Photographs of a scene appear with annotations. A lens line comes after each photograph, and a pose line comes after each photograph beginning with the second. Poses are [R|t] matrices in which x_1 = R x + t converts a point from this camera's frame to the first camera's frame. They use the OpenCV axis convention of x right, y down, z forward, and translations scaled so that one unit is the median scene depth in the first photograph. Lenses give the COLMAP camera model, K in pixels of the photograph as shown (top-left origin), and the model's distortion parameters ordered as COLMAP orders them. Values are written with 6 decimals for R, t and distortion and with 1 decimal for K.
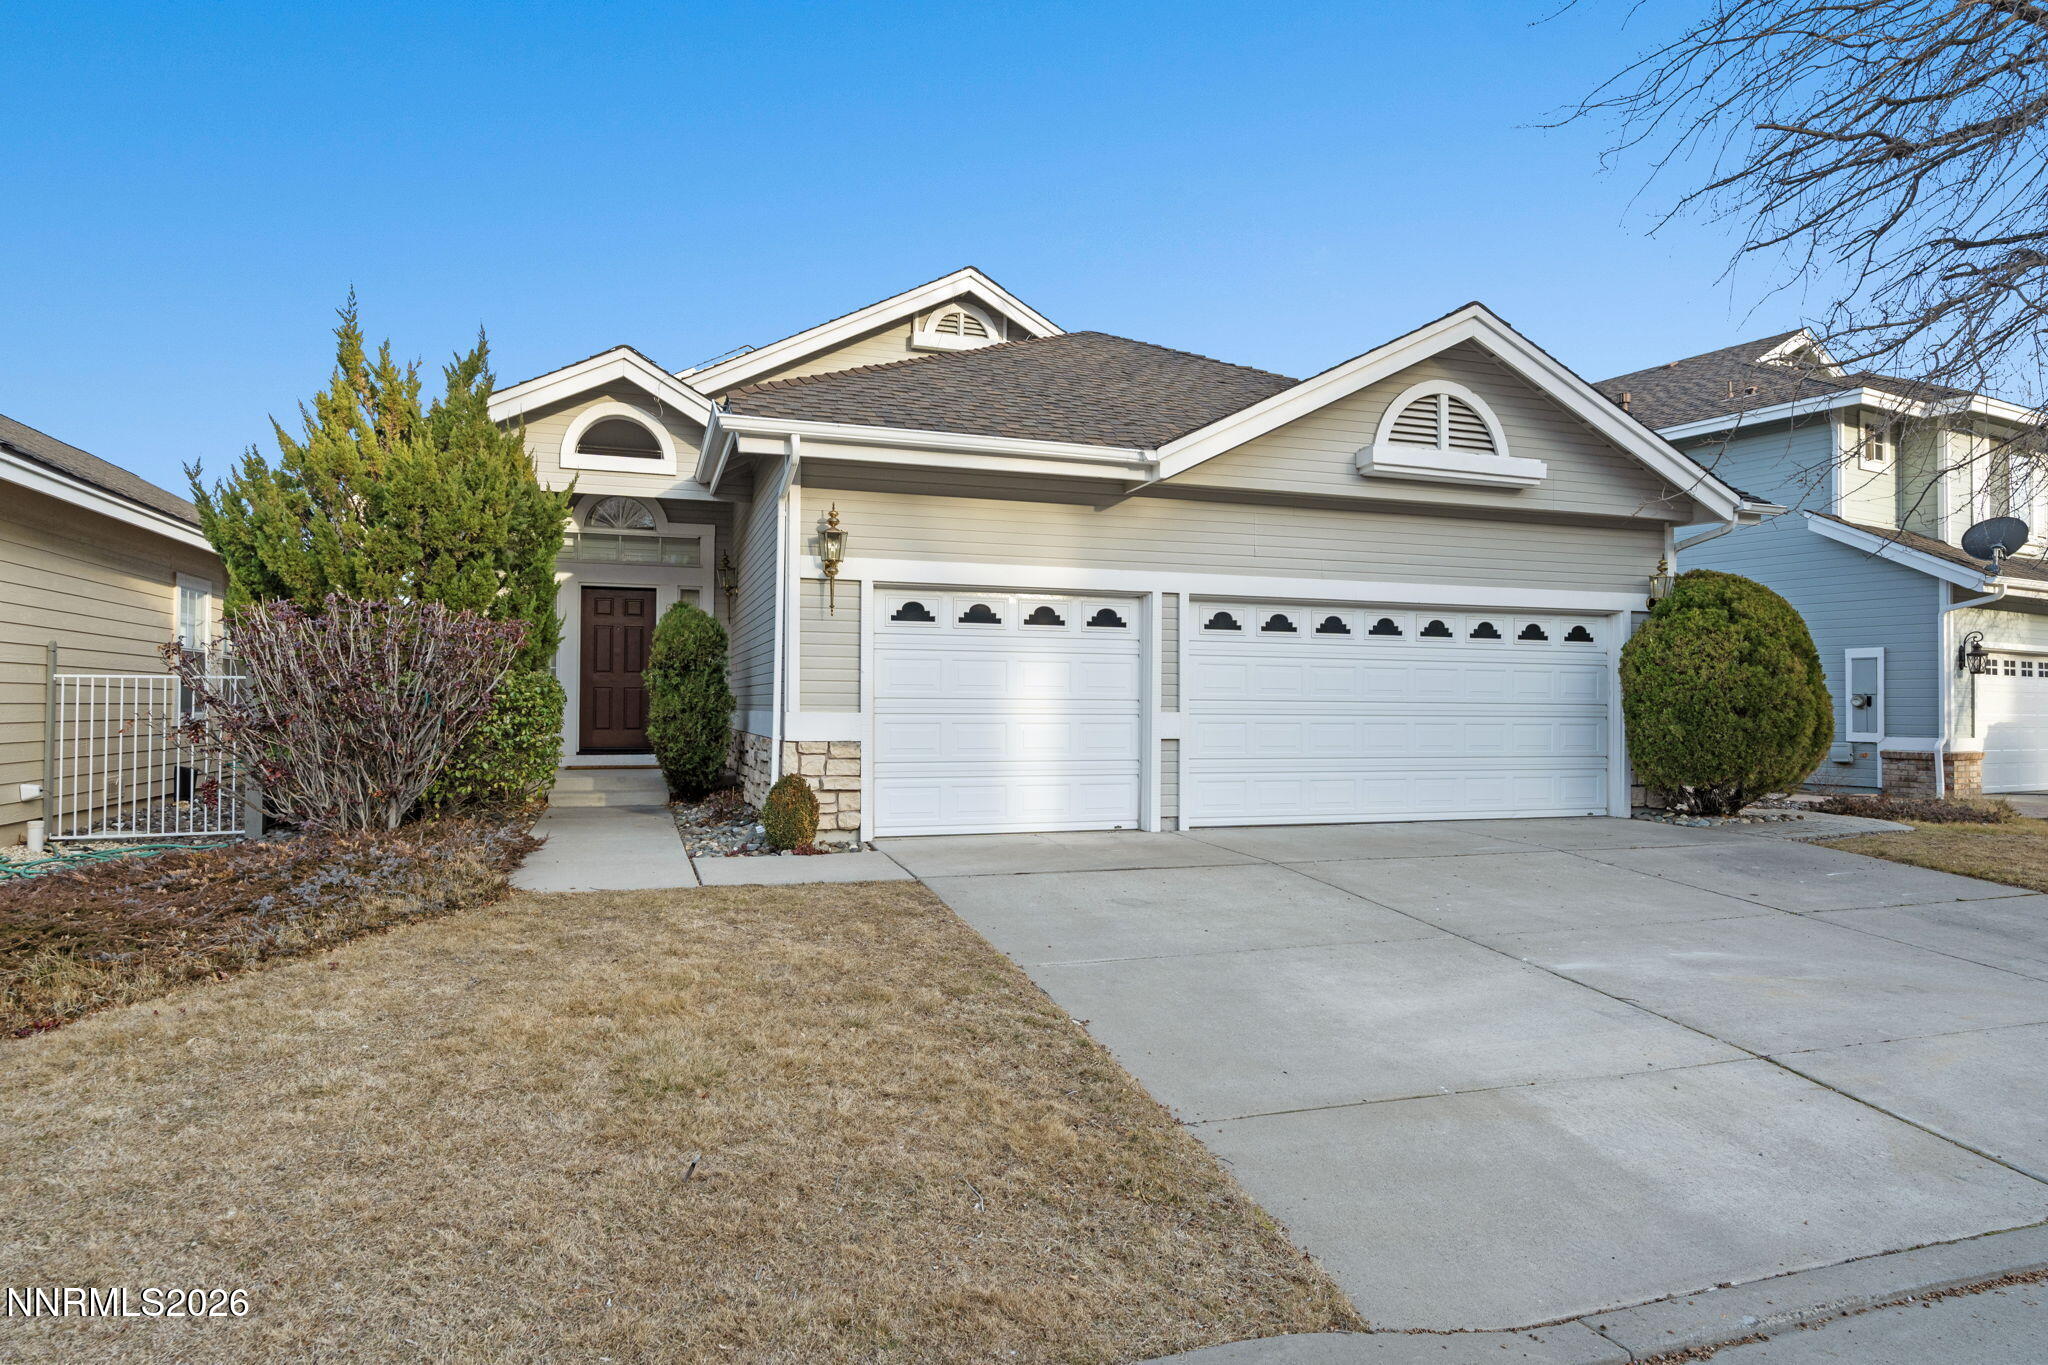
lens RADIAL K [[1170.2, 0, 1016.1], [0, 1170.2, 682.9], [0, 0, 1]] dist [-0.001038, 0.001497]
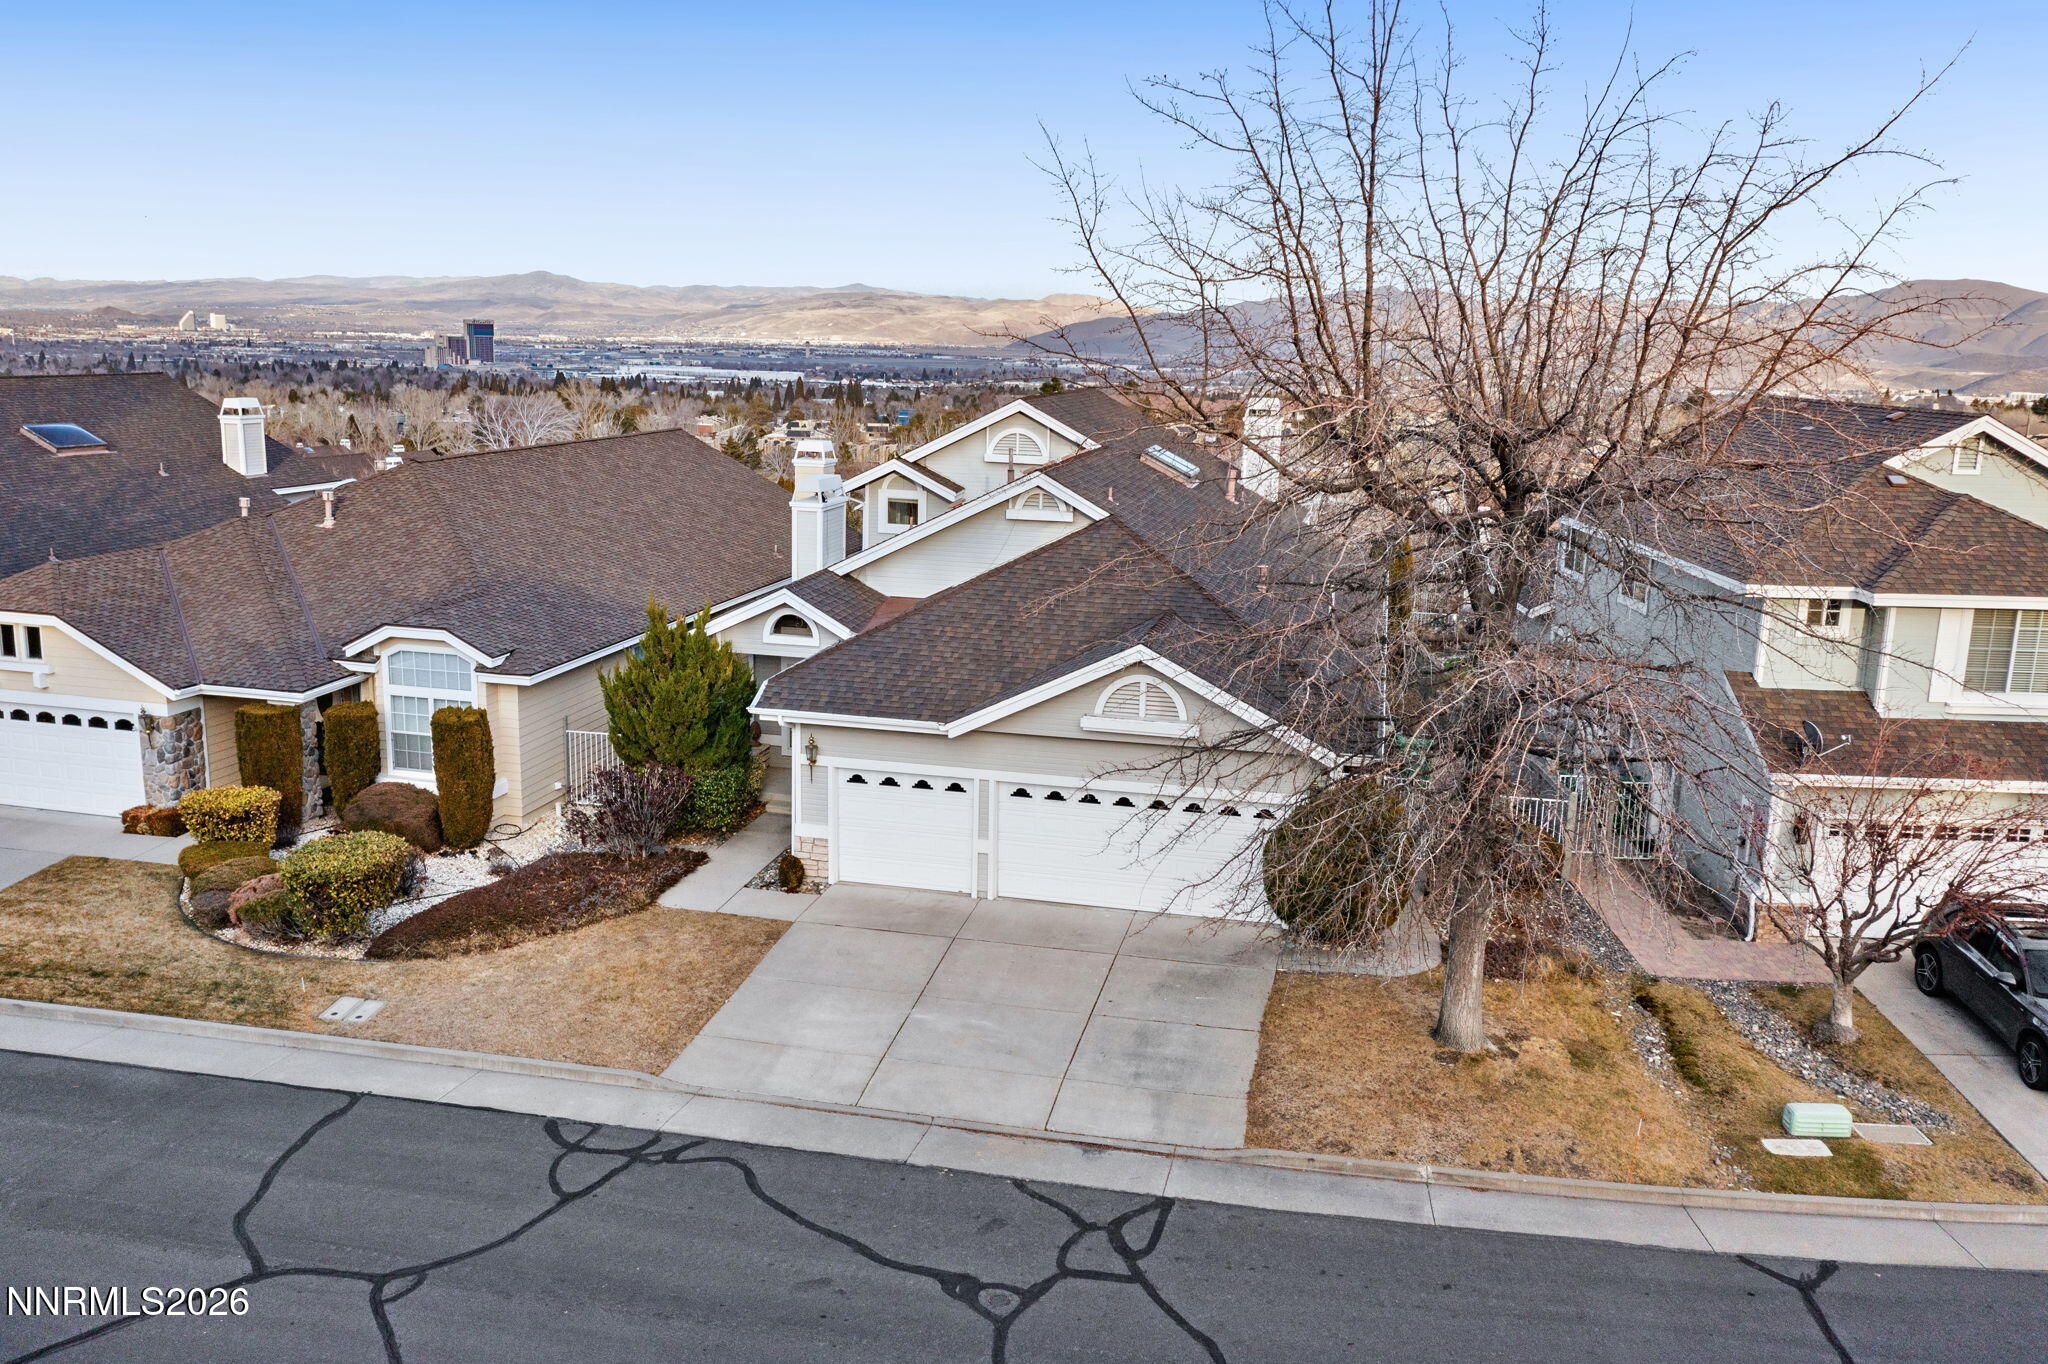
lens RADIAL K [[1640.8, 0, 1028.1], [0, 1640.8, 676.8], [0, 0, 1]] dist [-0.016013, 0.009190]
pose [[0.859970, 0.122111, -0.495521, 1.487420], [-0.011699, 0.975415, 0.220067, -0.823873], [0.510211, -0.183453, 0.840256, -1.165642]]
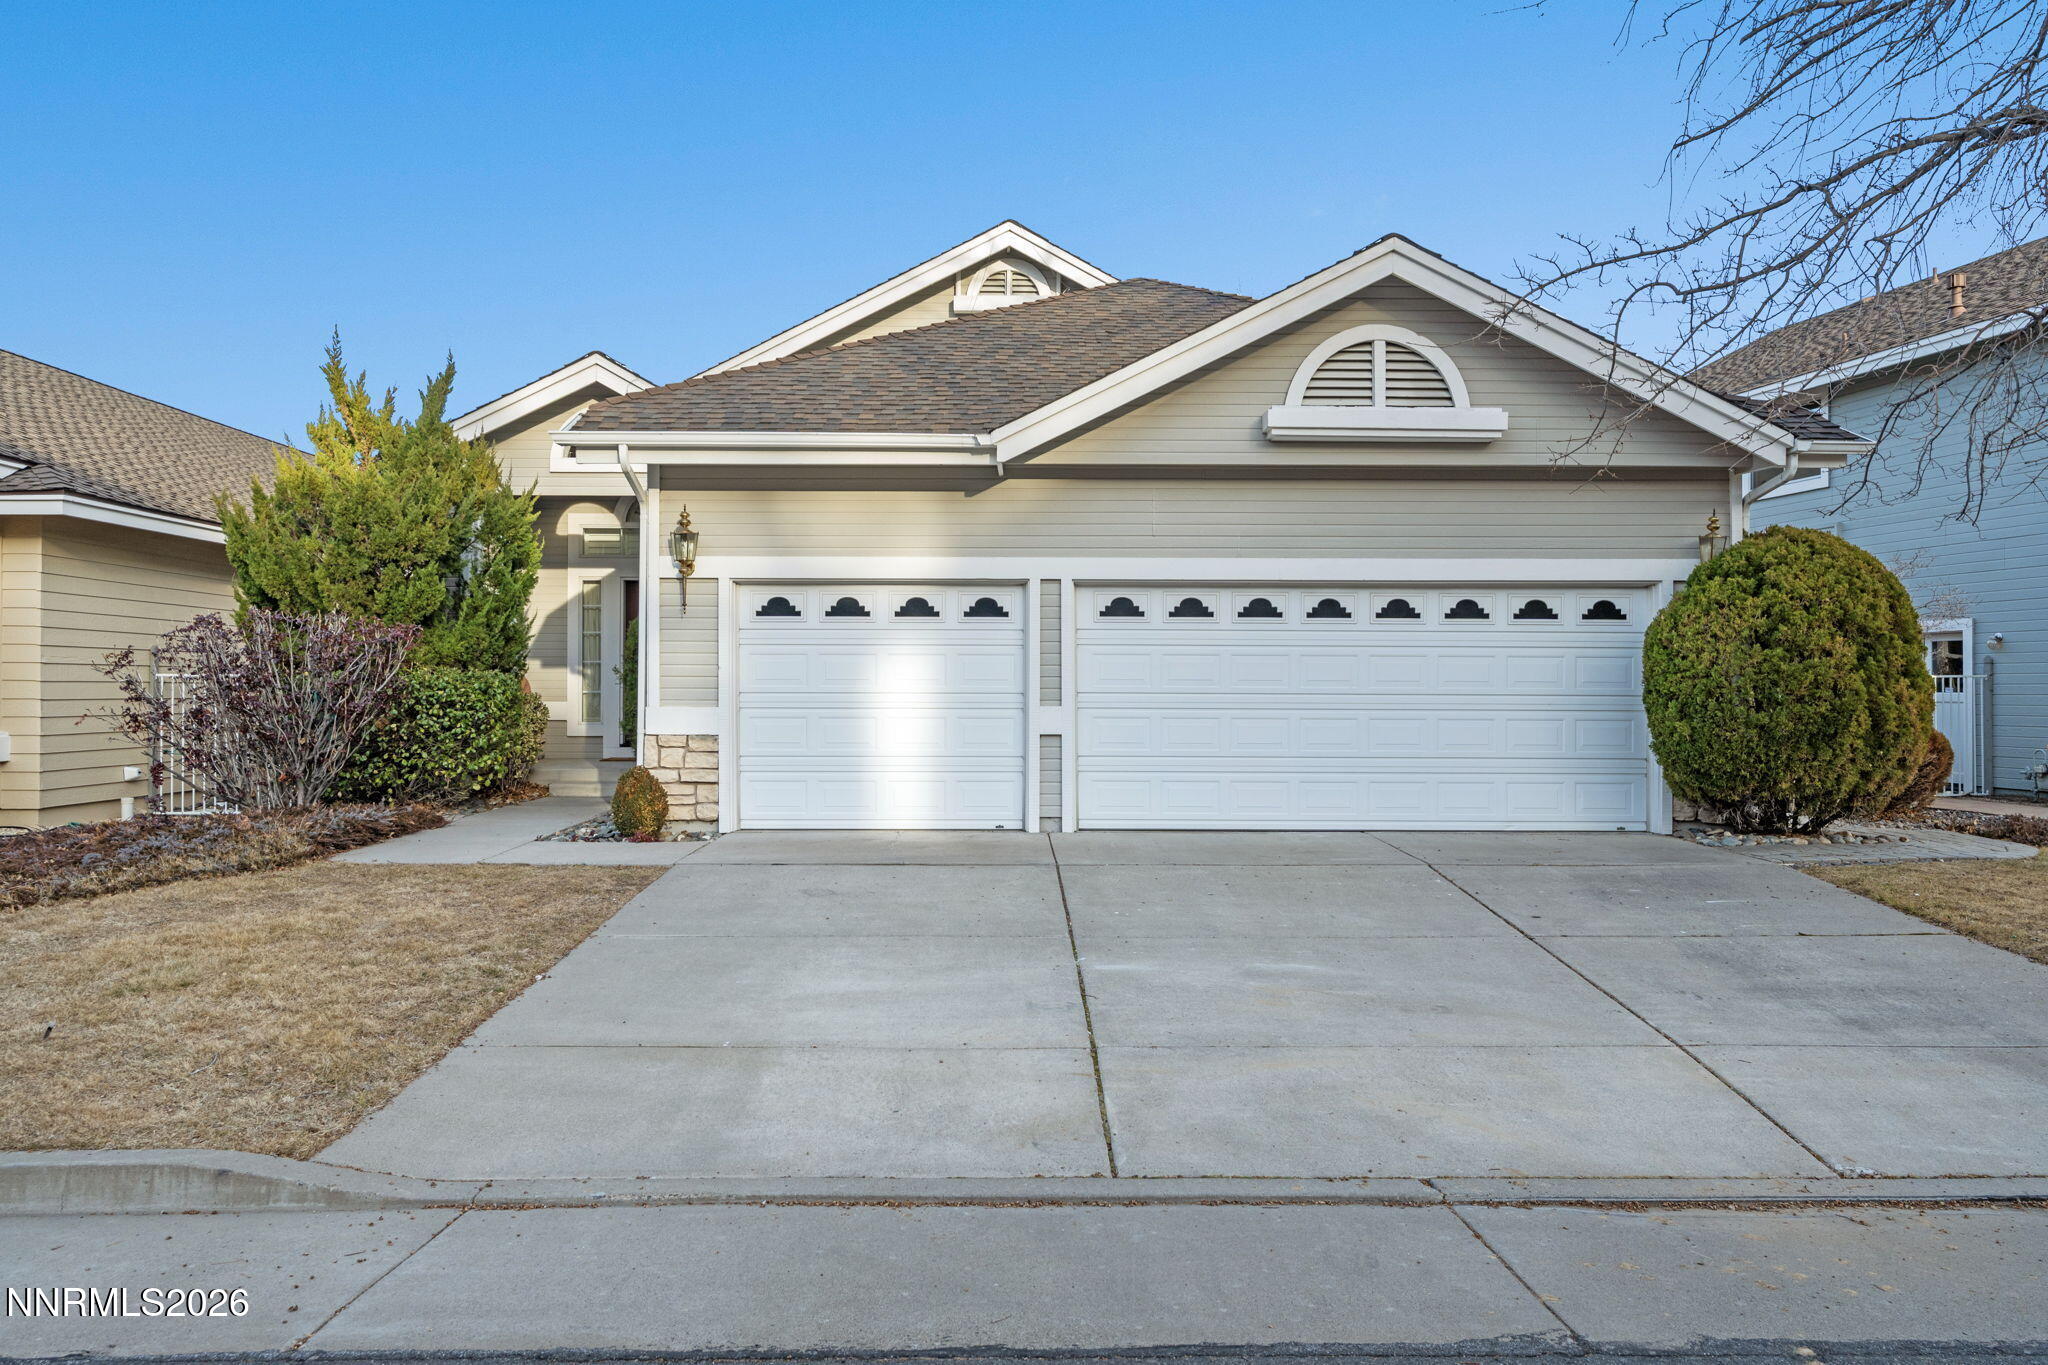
lens RADIAL K [[1419.6, 0, 1015.4], [0, 1419.6, 681.7], [0, 0, 1]] dist [0.001038, 0.002431]
pose [[0.951287, -0.005868, -0.308251, 0.454939], [0.009456, 0.999904, 0.010150, -0.006502], [0.308162, -0.012571, 0.951251, -0.094205]]
